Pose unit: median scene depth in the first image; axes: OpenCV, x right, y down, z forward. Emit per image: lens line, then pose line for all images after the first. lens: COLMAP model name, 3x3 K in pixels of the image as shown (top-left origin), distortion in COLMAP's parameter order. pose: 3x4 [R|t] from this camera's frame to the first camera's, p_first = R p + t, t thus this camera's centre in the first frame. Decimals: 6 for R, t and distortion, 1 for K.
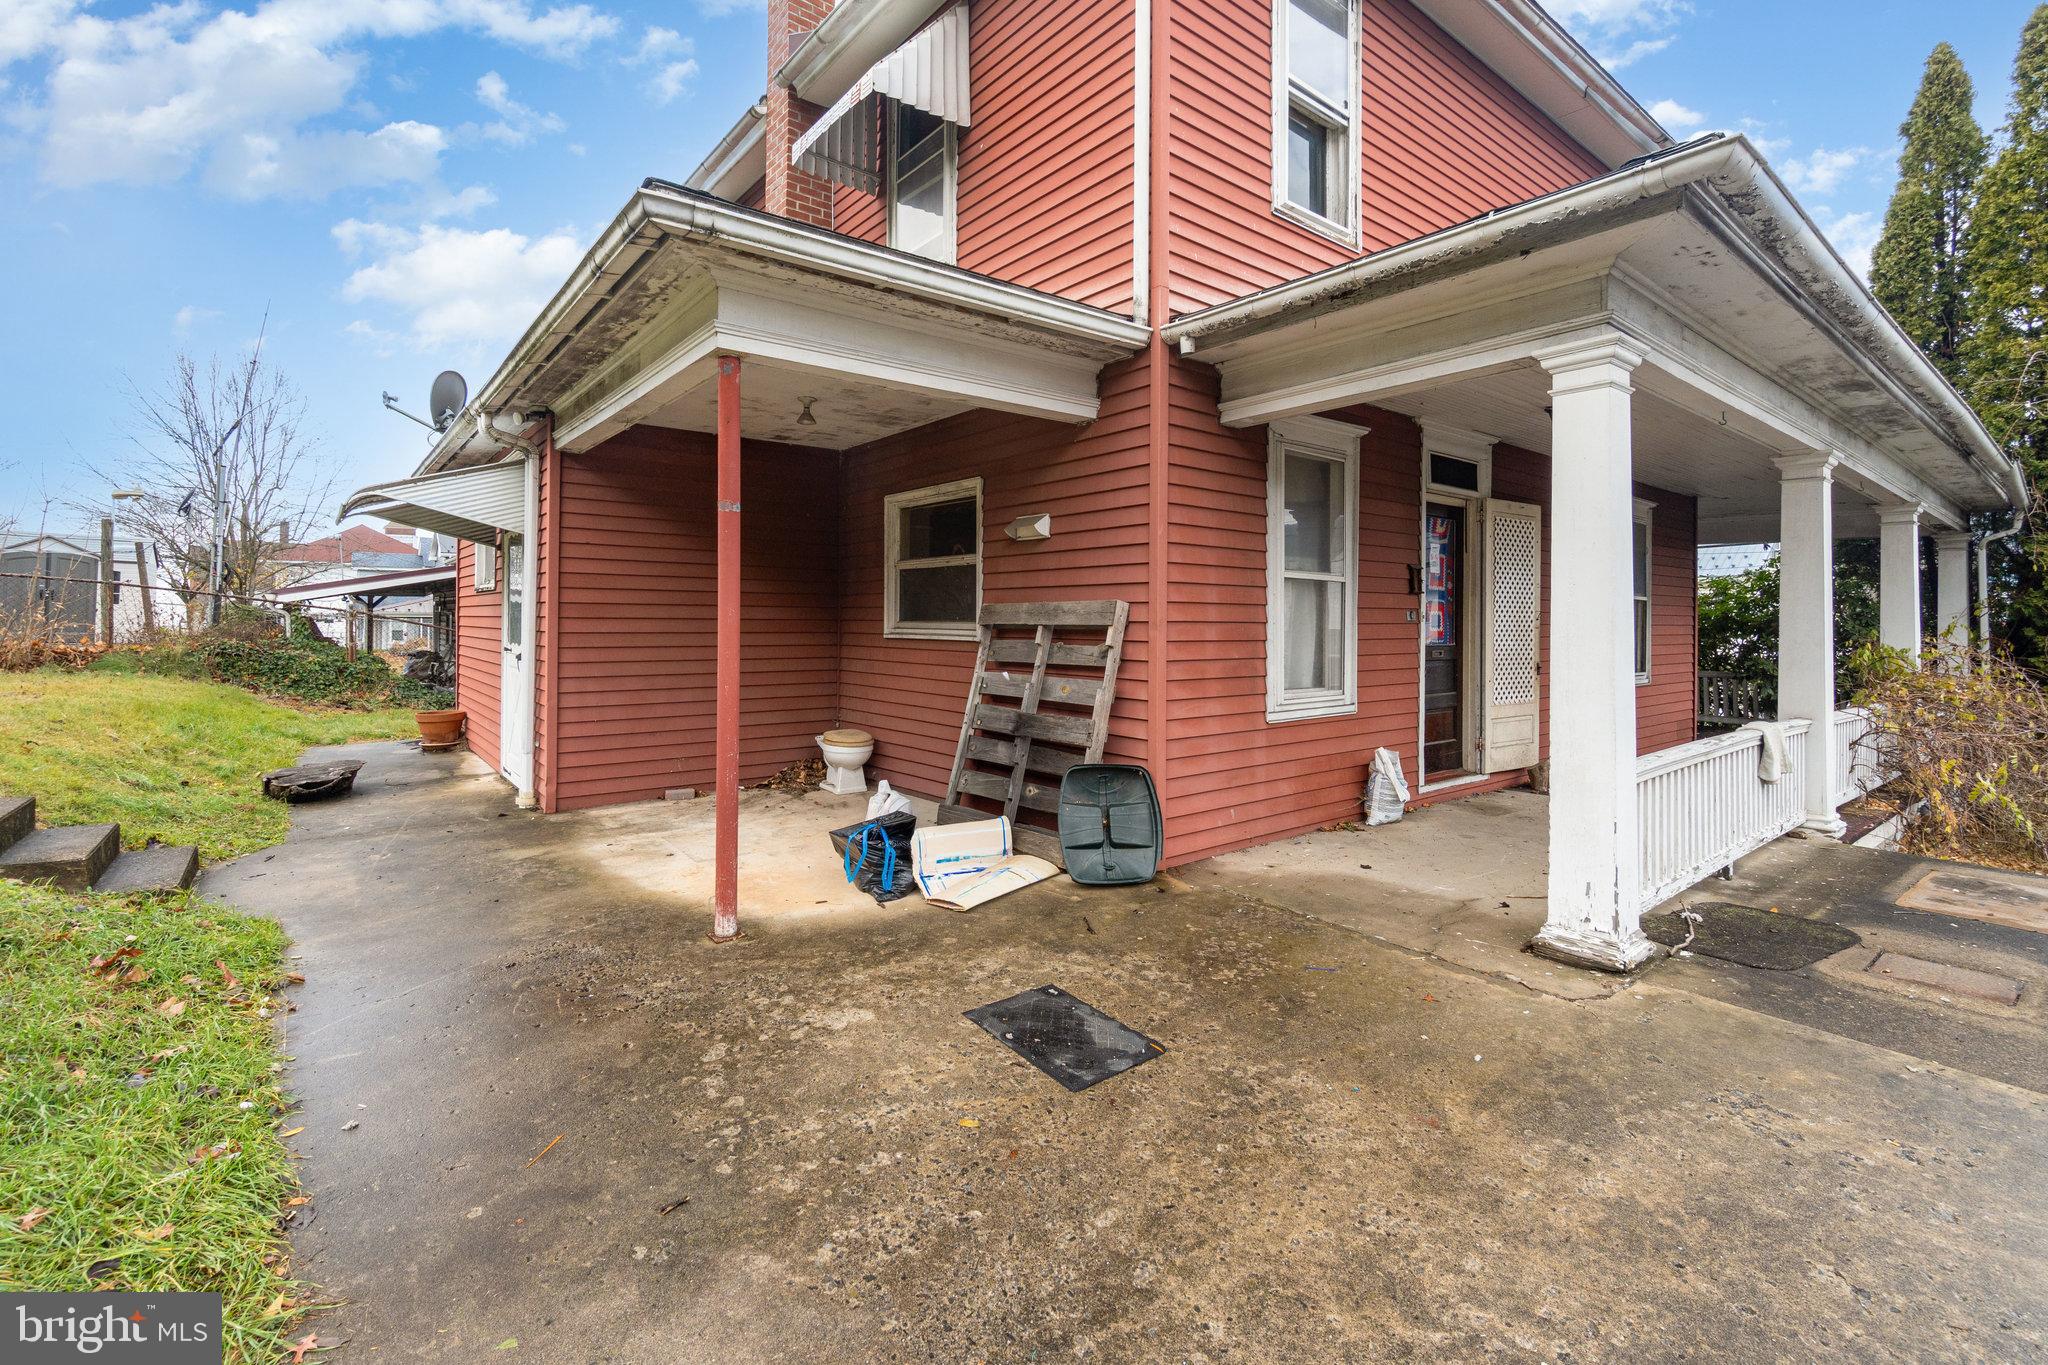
lens RADIAL K [[892.6, 0, 1042.8], [0, 892.6, 632.6], [0, 0, 1]] dist [-0.001460, 0.000300]
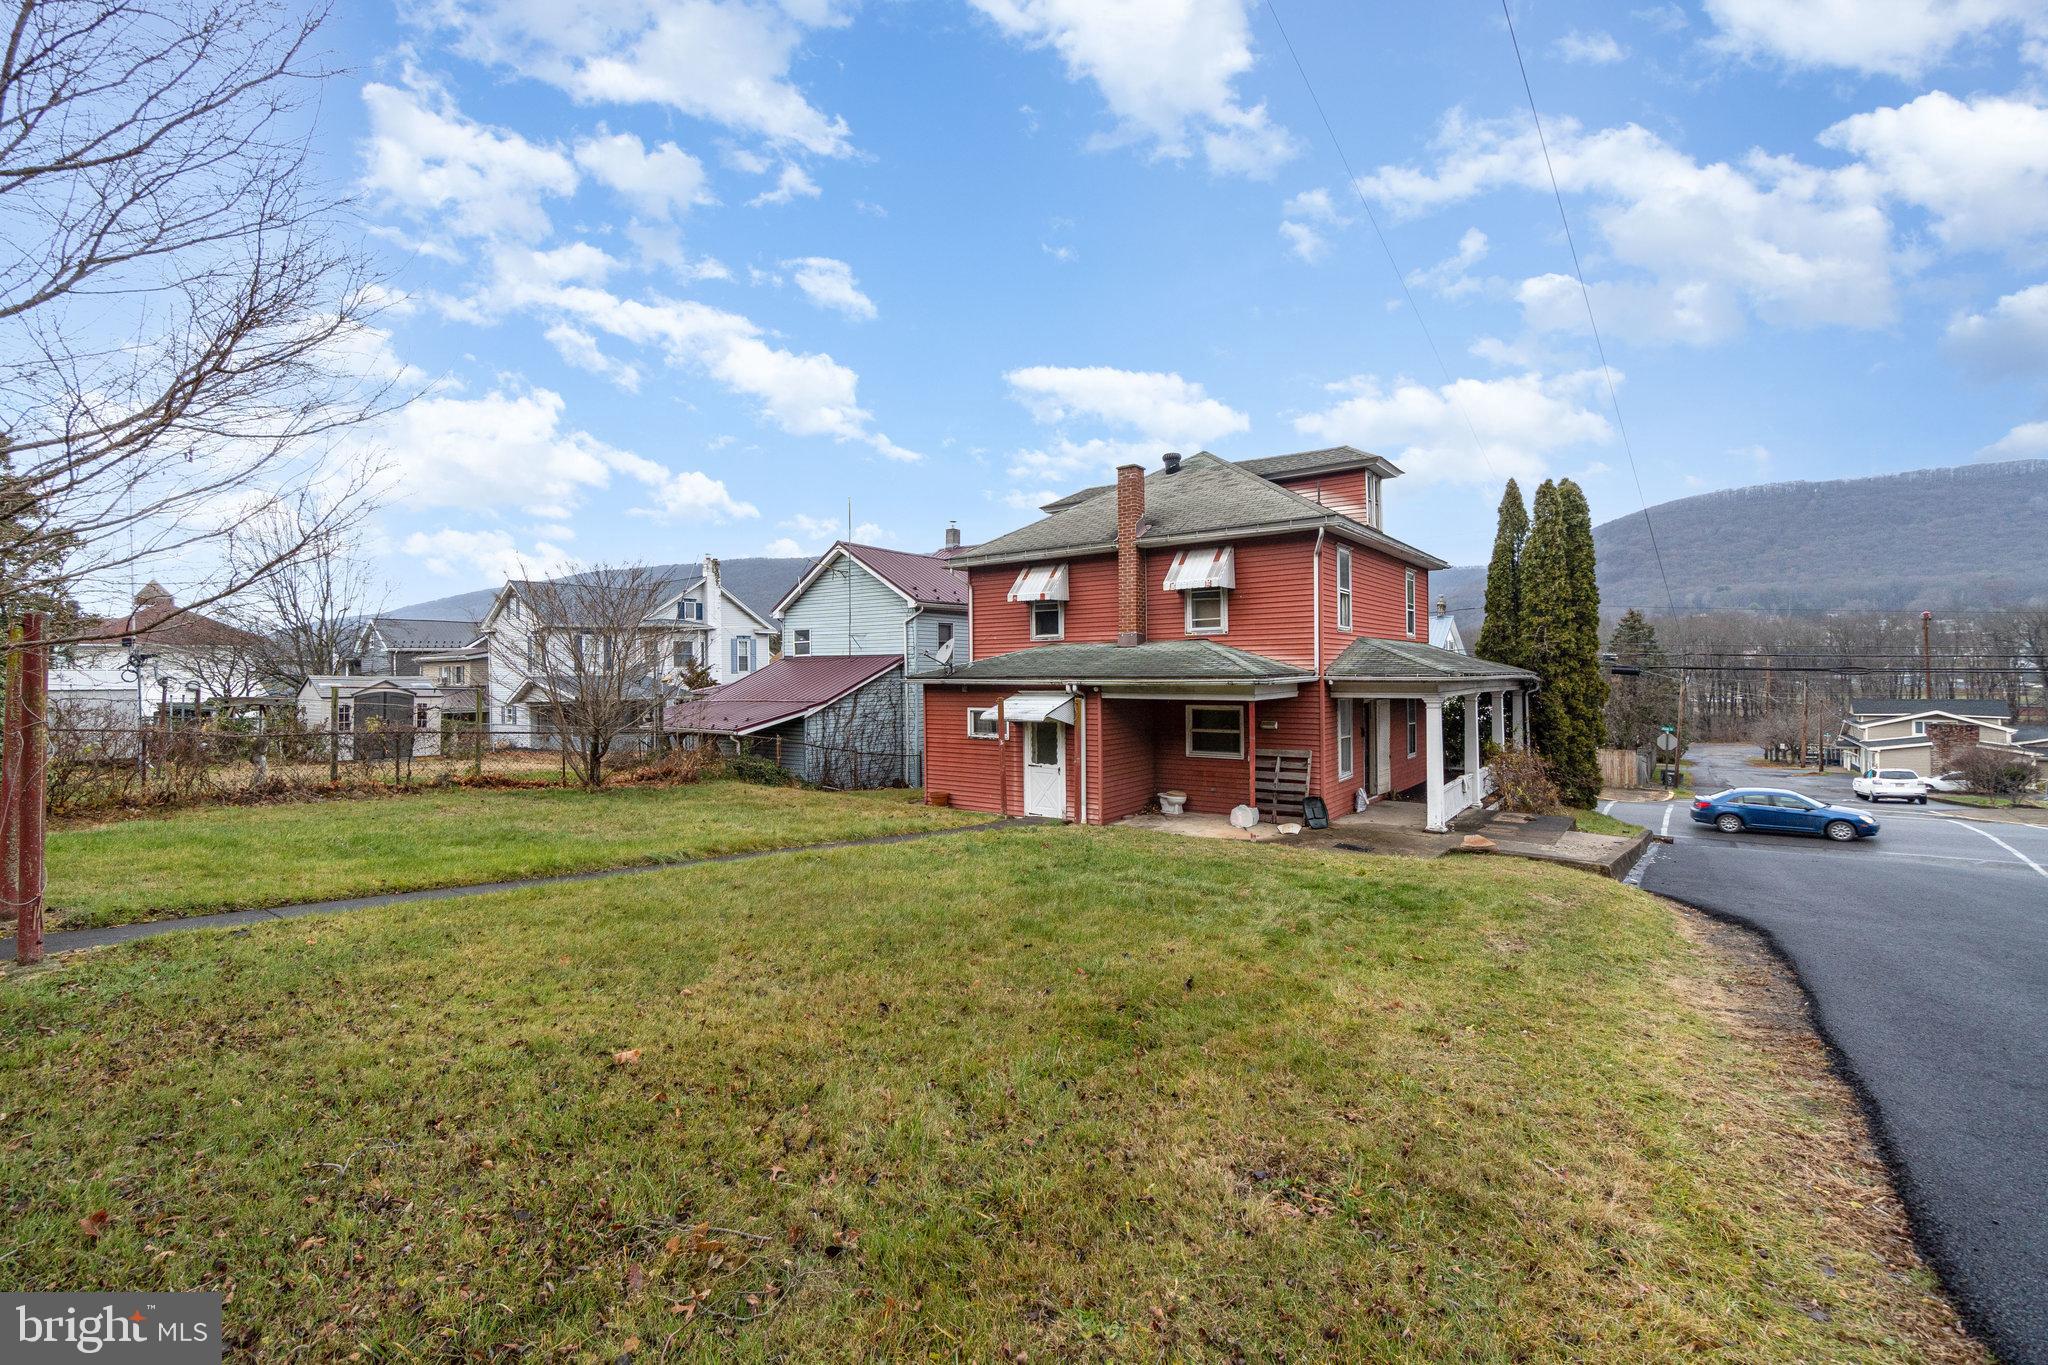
lens RADIAL K [[892.6, 0, 1021.4], [0, 892.6, 678.1], [0, 0, 1]] dist [-0.001460, 0.000300]
pose [[0.967656, -0.018803, 0.251571, -1.639829], [0.020112, 0.999794, -0.002630, -0.289836], [-0.251470, 0.007604, 0.967835, -1.841997]]
